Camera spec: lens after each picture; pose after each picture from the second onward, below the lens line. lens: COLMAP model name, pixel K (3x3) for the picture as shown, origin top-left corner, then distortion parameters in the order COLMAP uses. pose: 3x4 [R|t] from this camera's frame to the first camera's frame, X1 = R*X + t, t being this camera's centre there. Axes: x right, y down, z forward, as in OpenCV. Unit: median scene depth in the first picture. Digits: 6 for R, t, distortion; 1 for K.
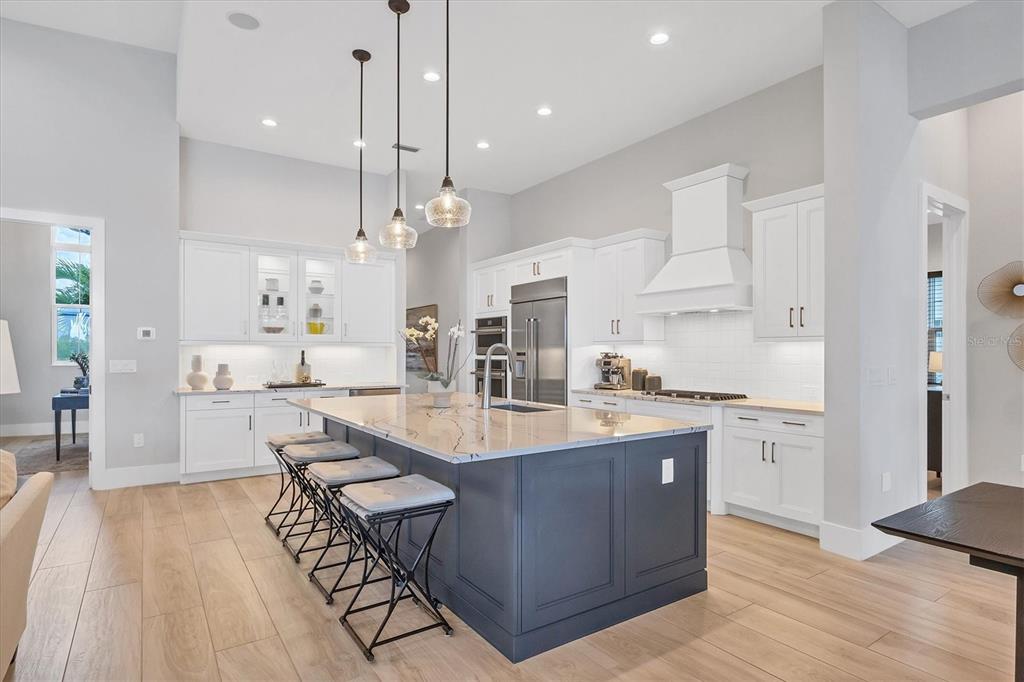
lens RADIAL K [[541.5, 0, 510.5], [0, 541.5, 355.2], [0, 0, 1]] dist [-0.013301, 0.000509]
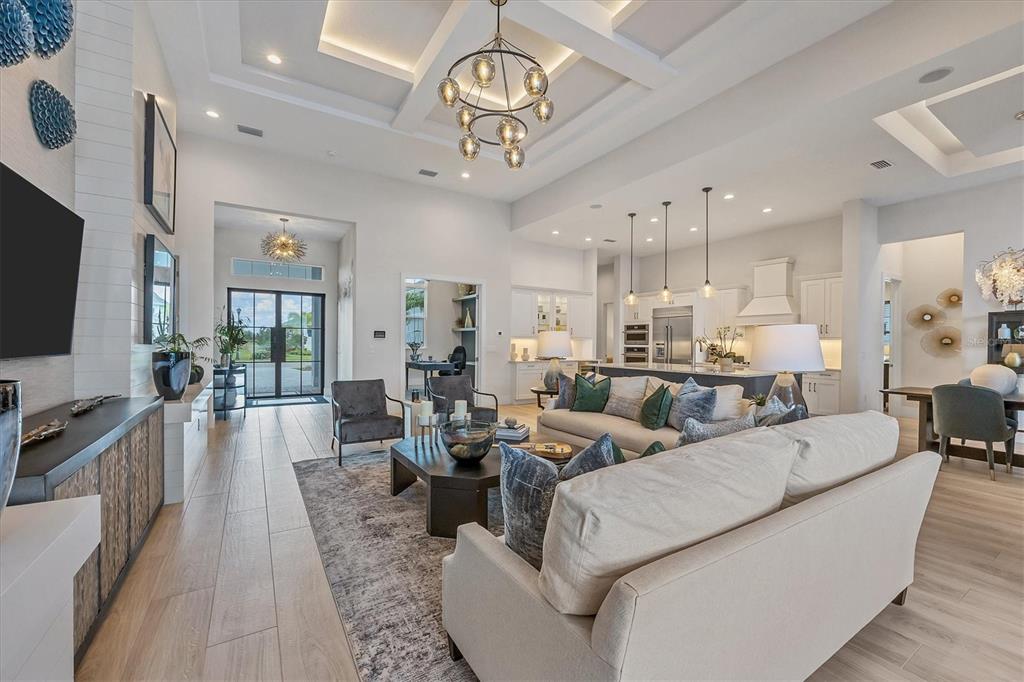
lens RADIAL K [[417.2, 0, 511.4], [0, 417.2, 342.7], [0, 0, 1]] dist [-0.002005, -0.000288]
pose [[0.999224, 0.007281, -0.038707, -0.662296], [-0.007467, 0.999961, -0.004673, 0.005132], [0.038672, 0.004959, 0.999240, -0.745947]]
